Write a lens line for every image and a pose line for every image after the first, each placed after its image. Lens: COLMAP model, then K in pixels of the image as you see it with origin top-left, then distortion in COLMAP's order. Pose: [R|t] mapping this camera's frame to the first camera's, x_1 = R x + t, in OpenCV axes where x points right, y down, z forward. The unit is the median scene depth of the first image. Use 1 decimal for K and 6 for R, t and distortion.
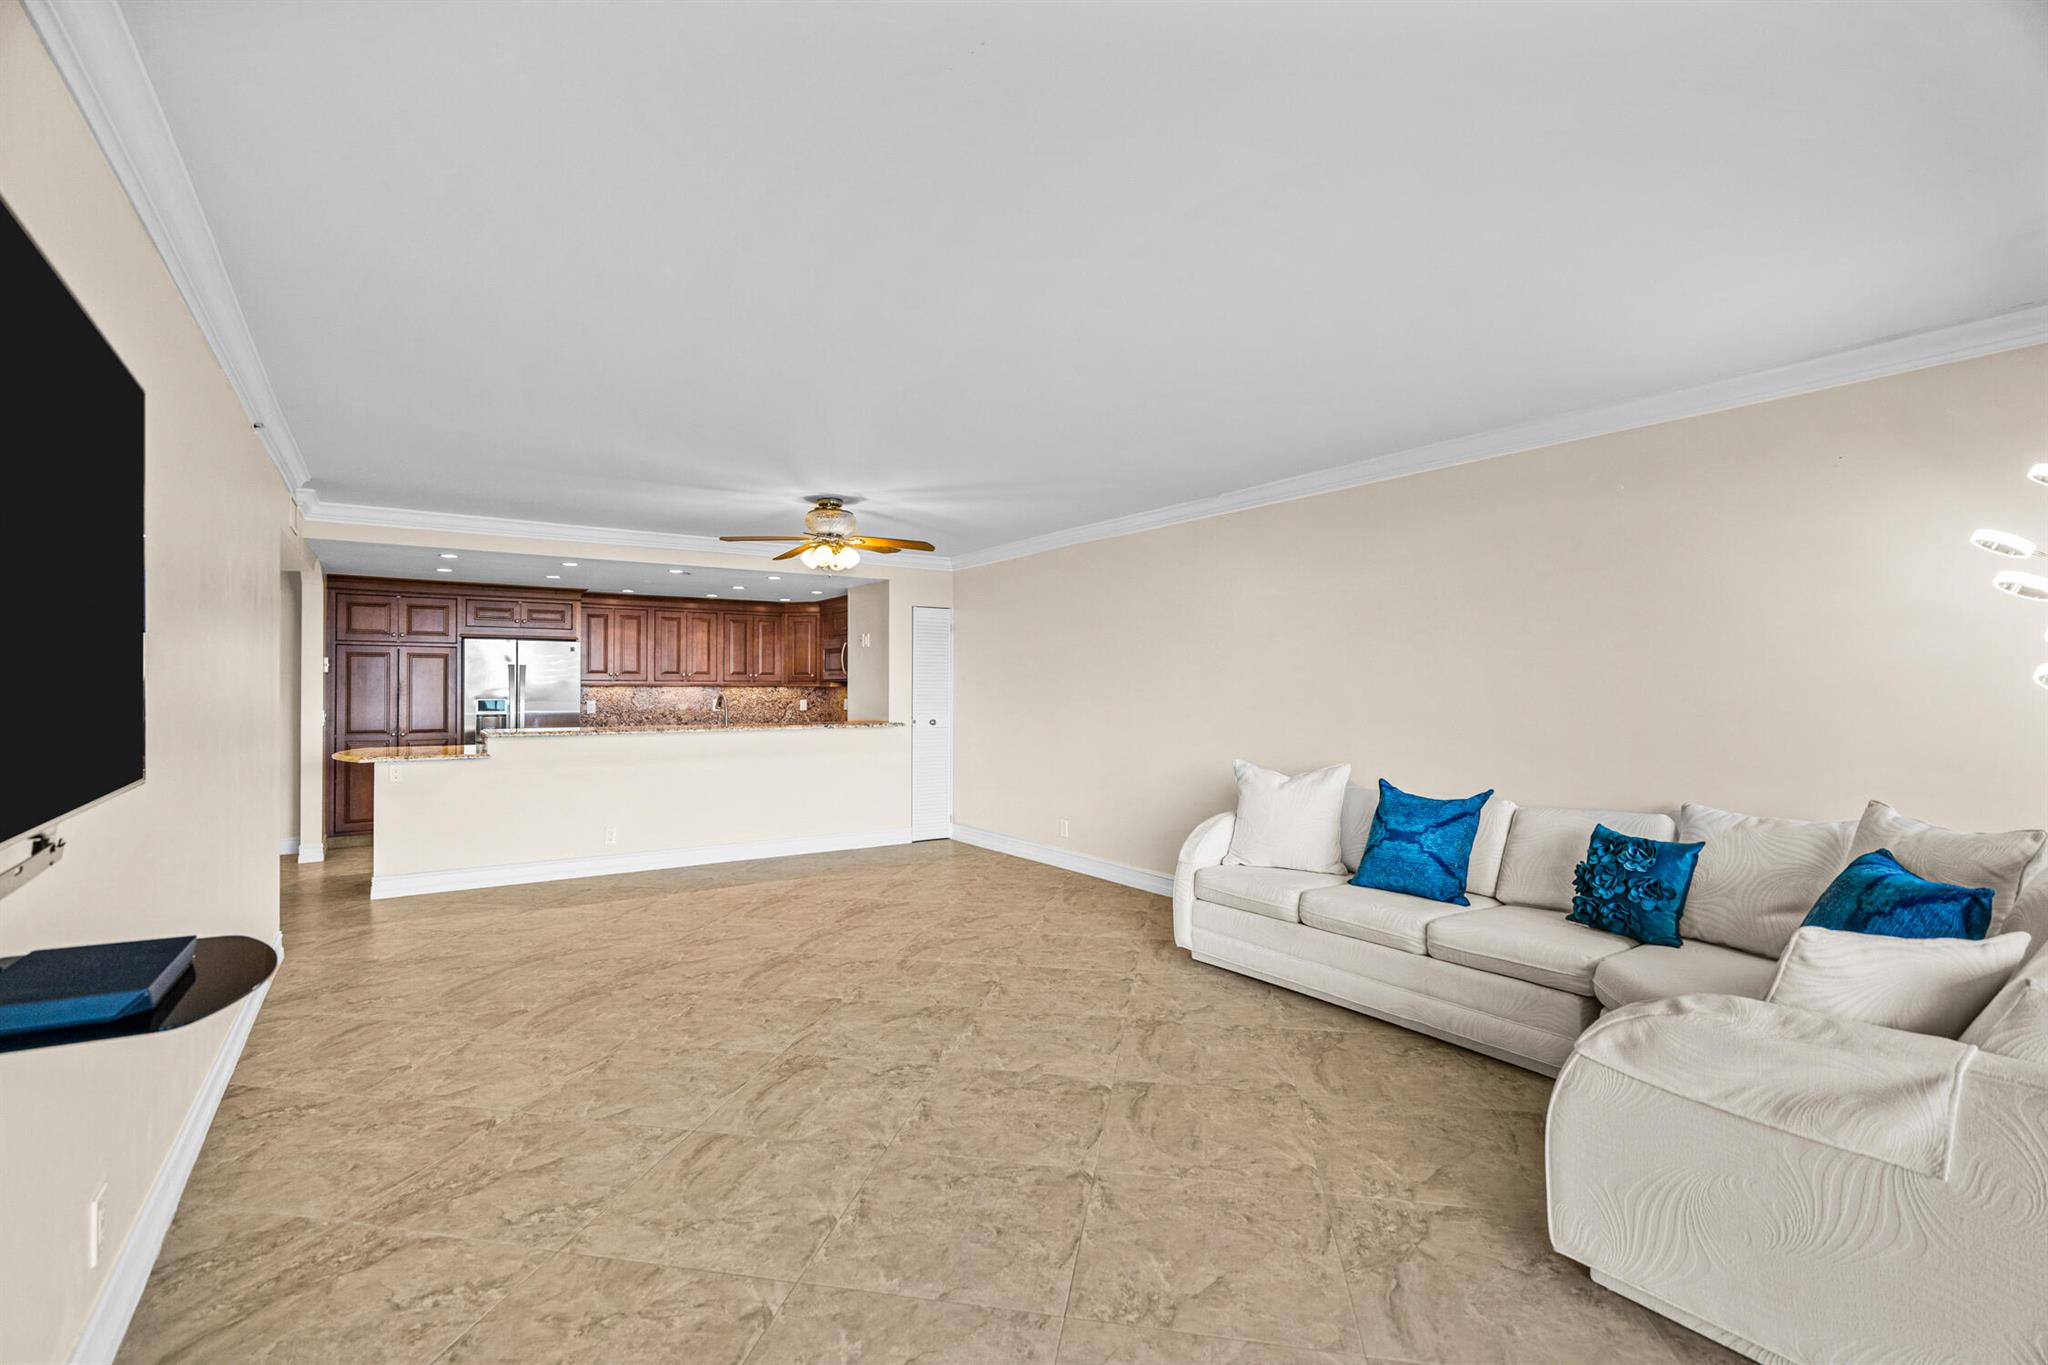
lens RADIAL K [[922.5, 0, 1020.6], [0, 922.5, 673.8], [0, 0, 1]] dist [-0.005849, 0.001756]
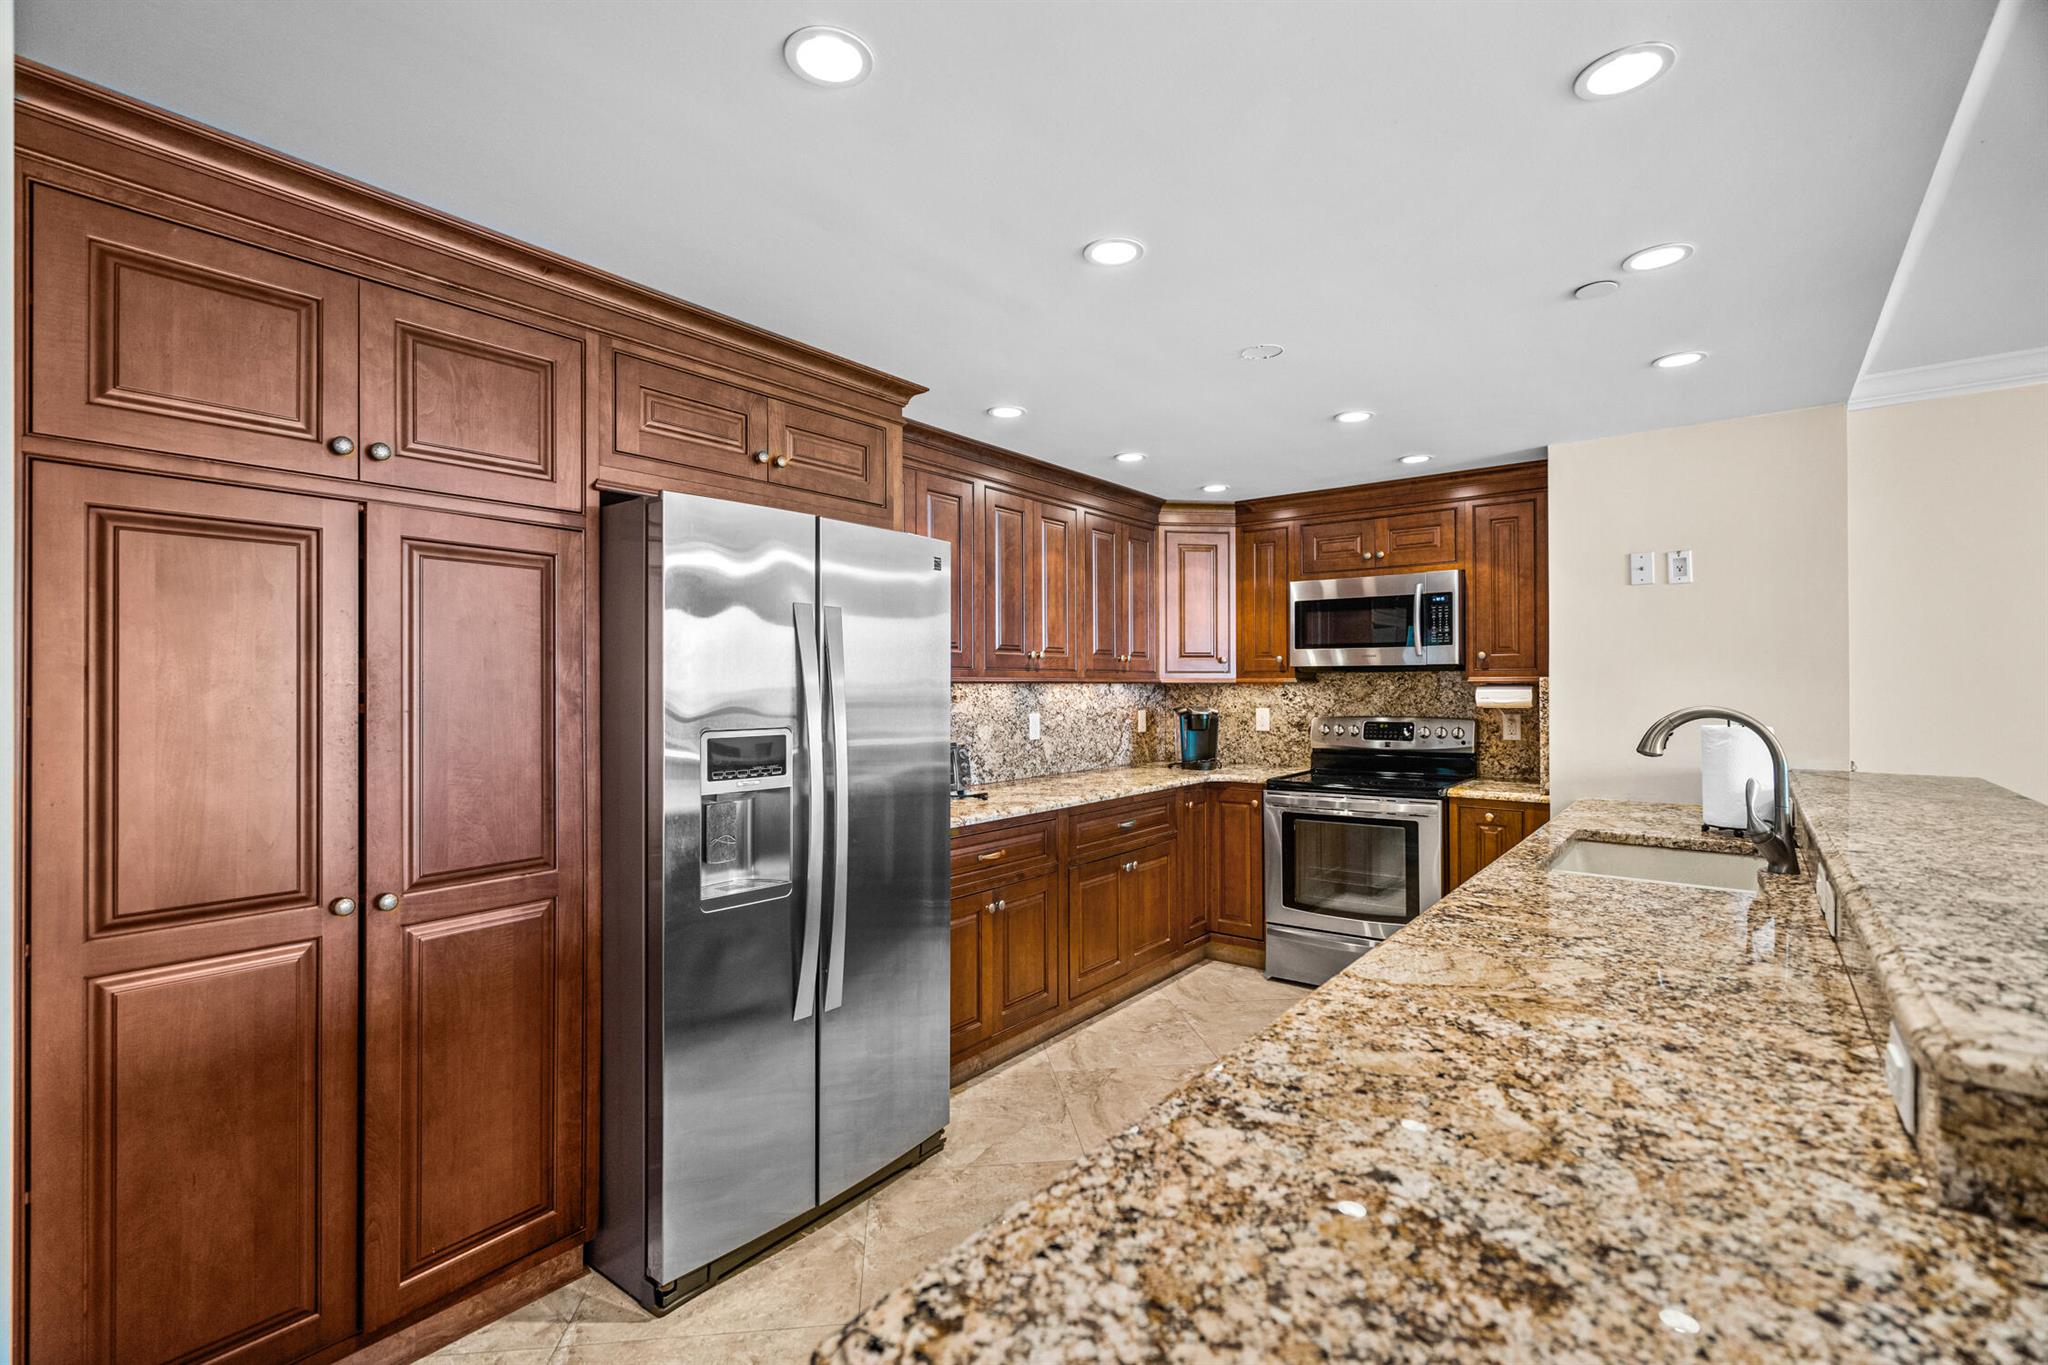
lens RADIAL K [[922.5, 0, 1013.9], [0, 922.5, 681.8], [0, 0, 1]] dist [-0.005849, 0.001756]
pose [[0.954496, -0.002436, 0.298214, -1.140568], [-0.001239, 0.999926, 0.012135, 0.019327], [-0.298221, -0.011952, 0.954422, 1.430135]]
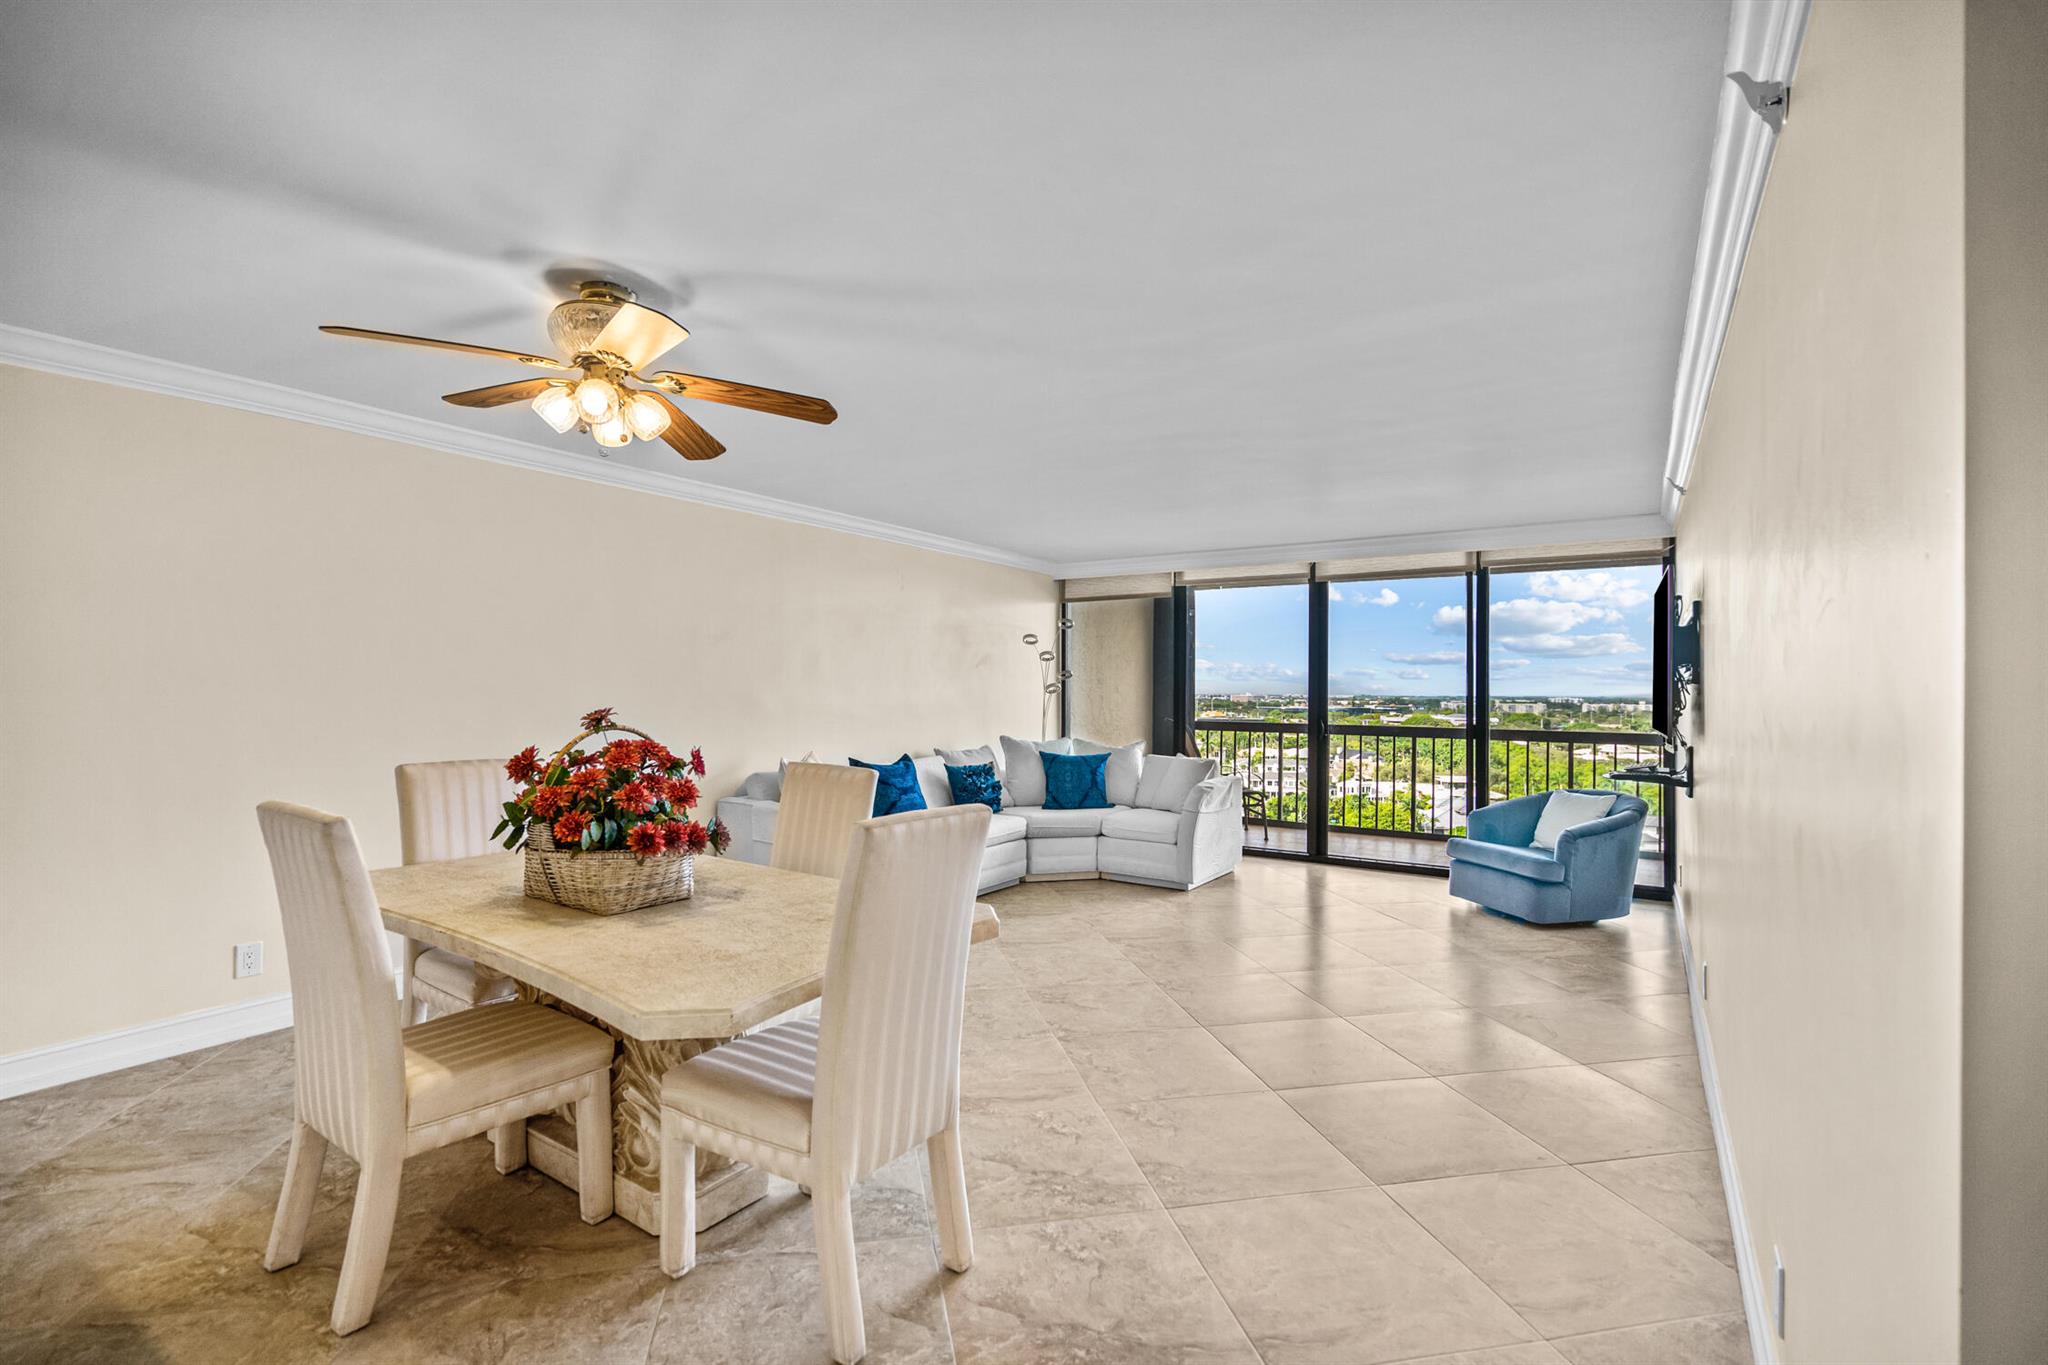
lens RADIAL K [[922.5, 0, 1016.6], [0, 922.5, 688.6], [0, 0, 1]] dist [-0.005849, 0.001756]
pose [[-0.371803, -0.002331, 0.928309, -0.990918], [-0.022165, 0.999734, -0.006367, 0.019105], [-0.928047, -0.022943, -0.371756, 1.349298]]
